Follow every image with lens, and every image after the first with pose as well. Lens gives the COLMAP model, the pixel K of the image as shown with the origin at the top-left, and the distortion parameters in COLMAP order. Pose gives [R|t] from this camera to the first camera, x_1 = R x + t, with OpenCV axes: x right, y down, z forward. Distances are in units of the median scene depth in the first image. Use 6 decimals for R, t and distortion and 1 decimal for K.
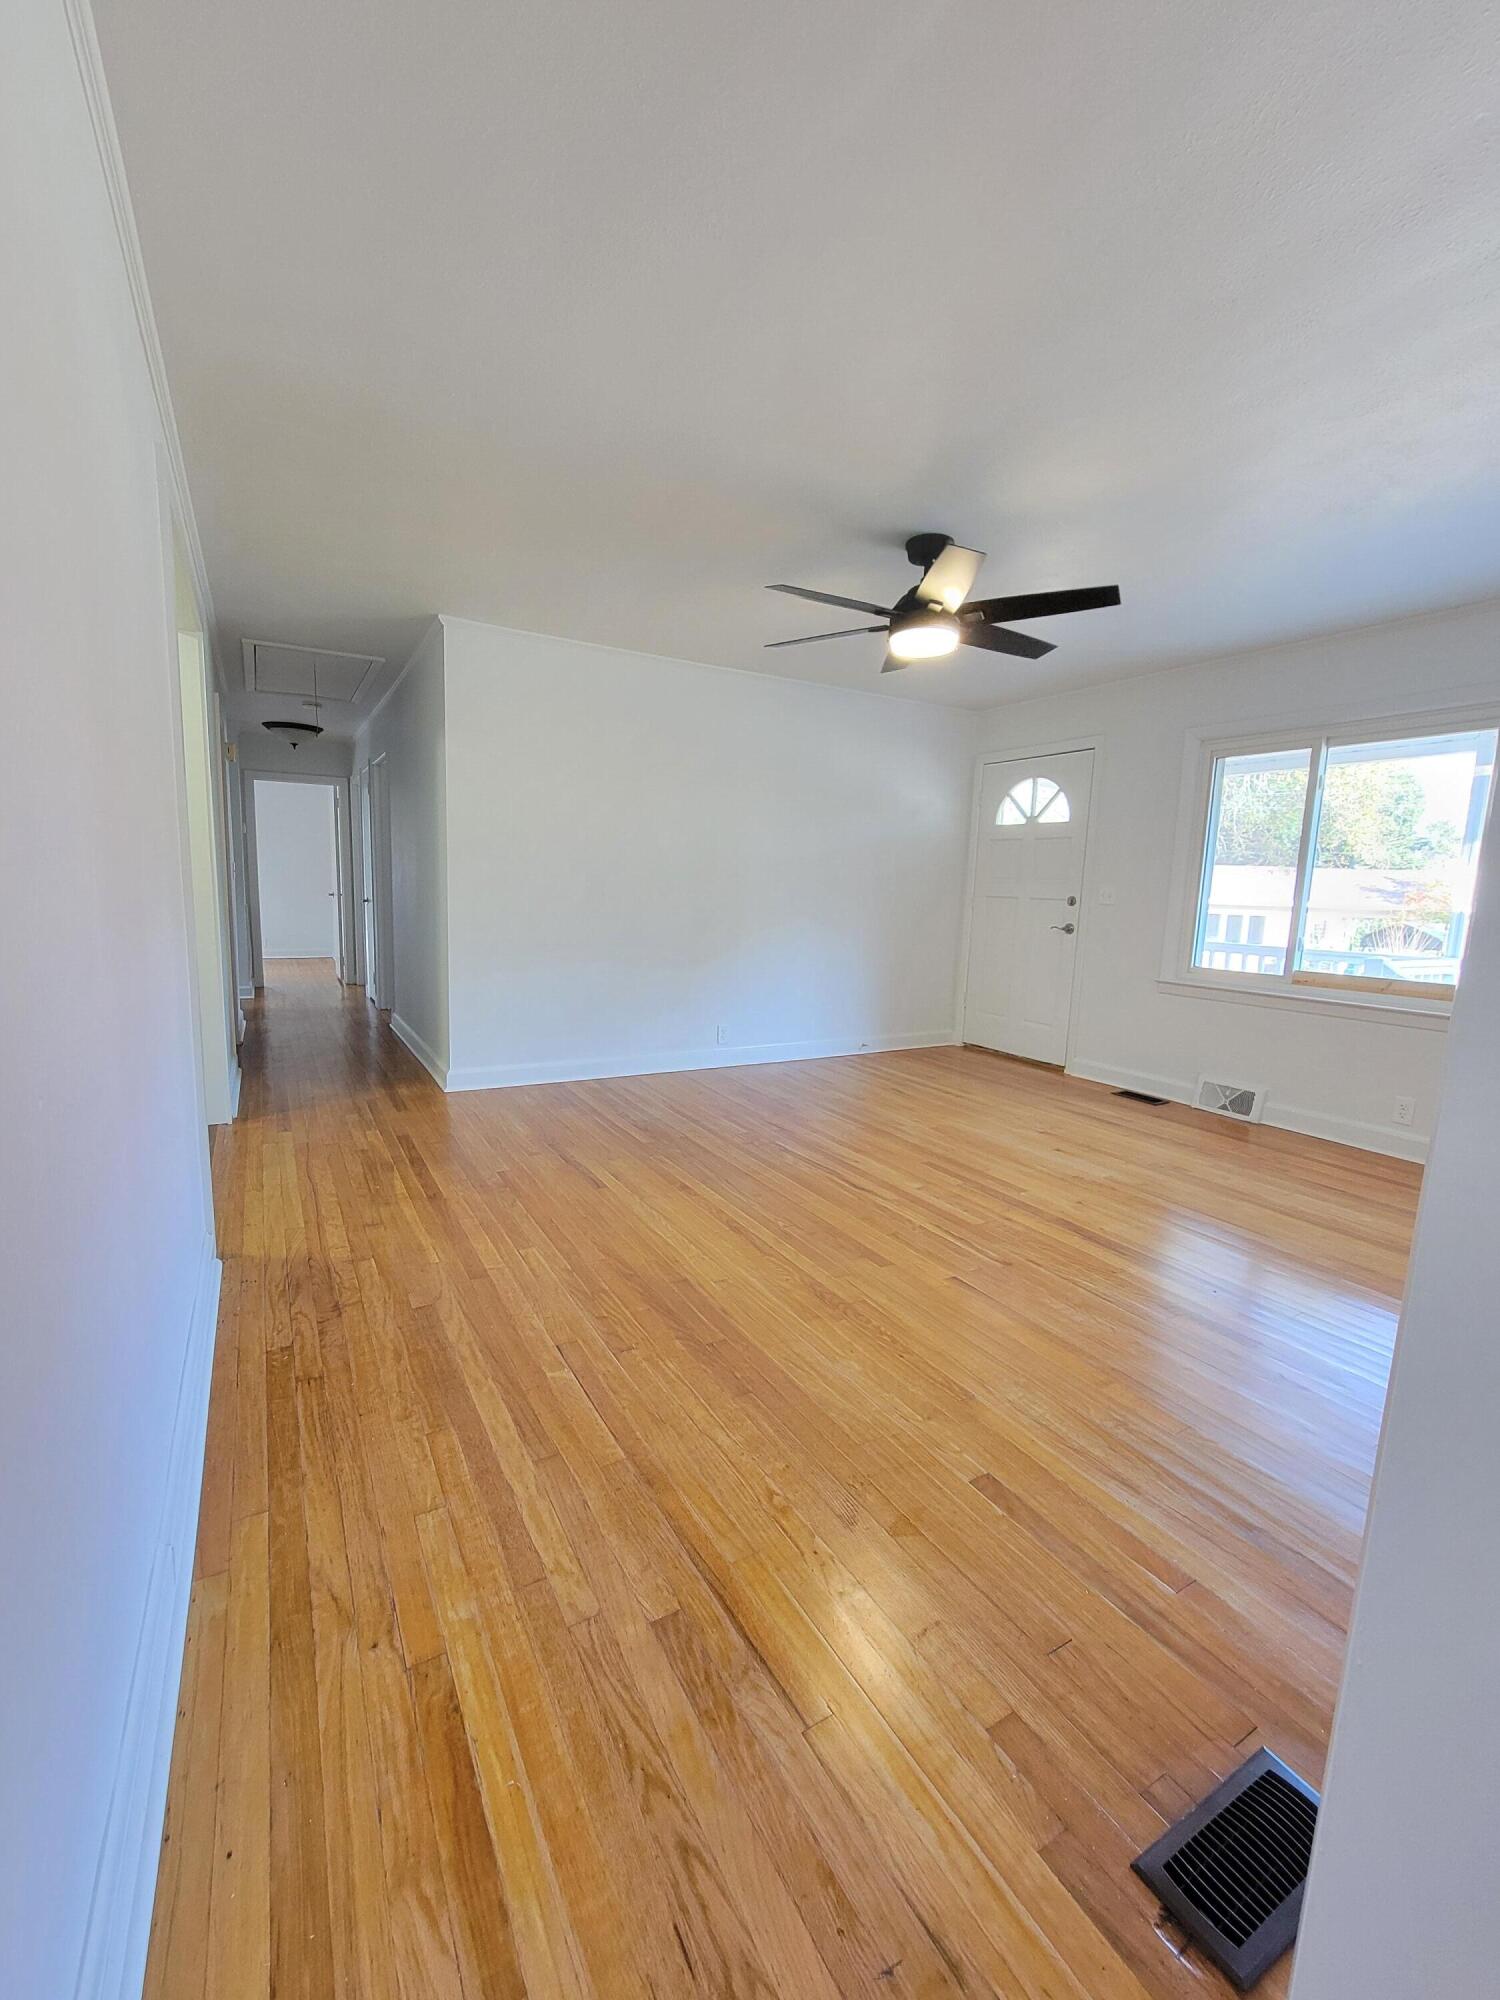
lens RADIAL K [[819.6, 0, 736.4], [0, 819.6, 1001.8], [0, 0, 1]] dist [-0.010922, 0.000002]
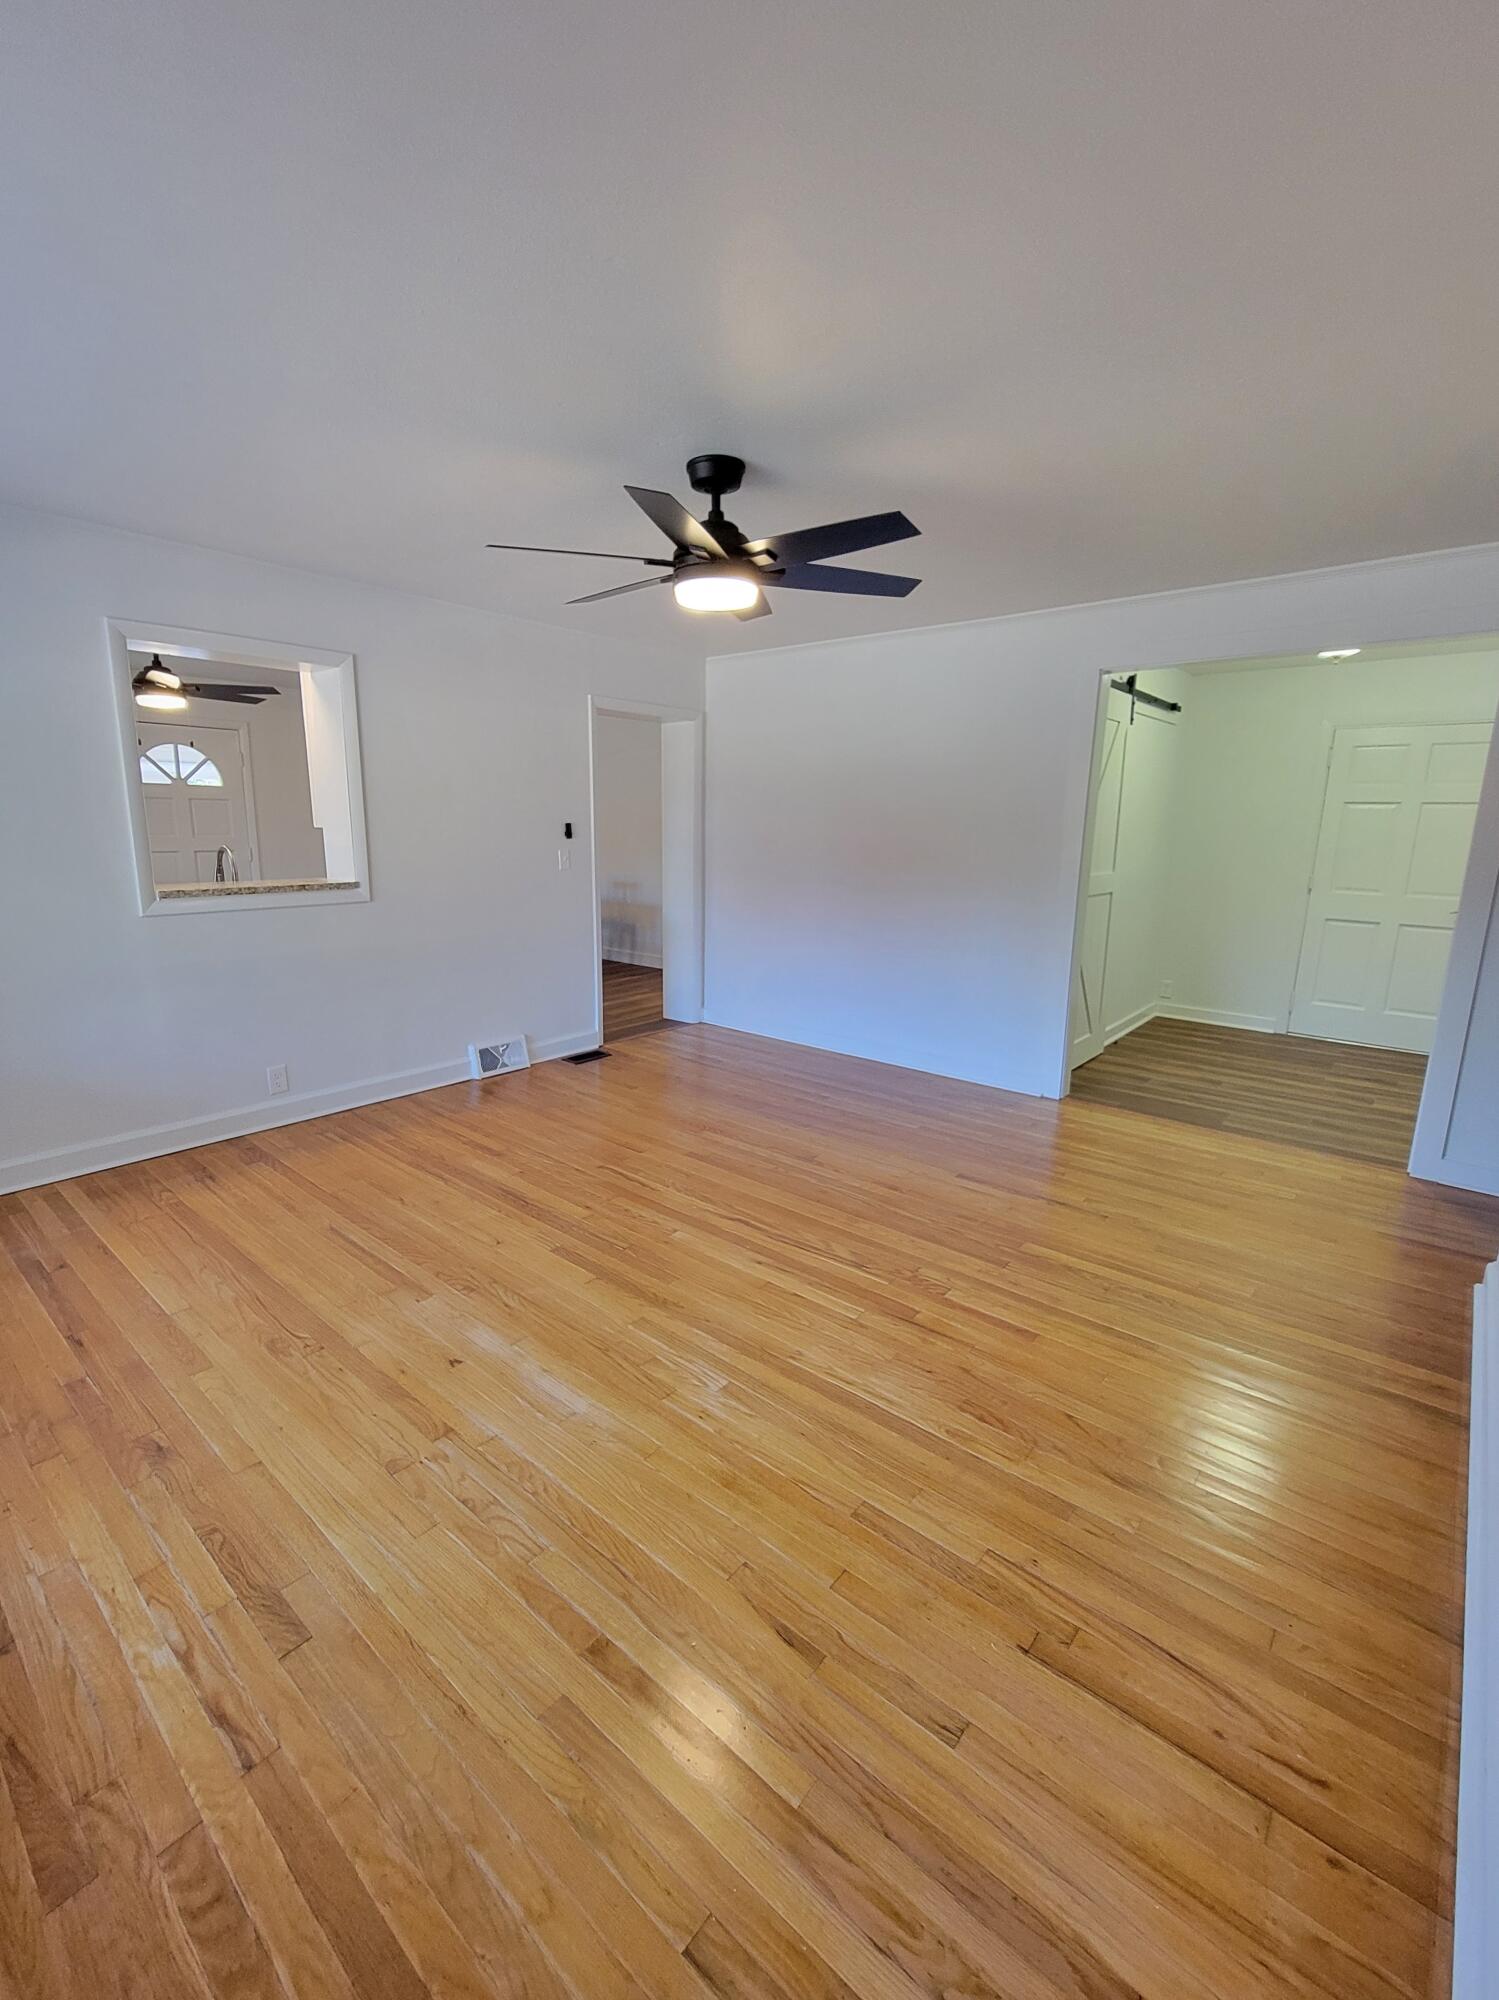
lens RADIAL K [[819.6, 0, 735.9], [0, 819.6, 1001.8], [0, 0, 1]] dist [-0.010922, 0.000002]
pose [[-0.939376, 0.030827, -0.341501, 0.440903], [-0.089107, 0.939786, 0.329943, -0.297349], [0.331109, 0.340371, -0.880065, 1.656405]]
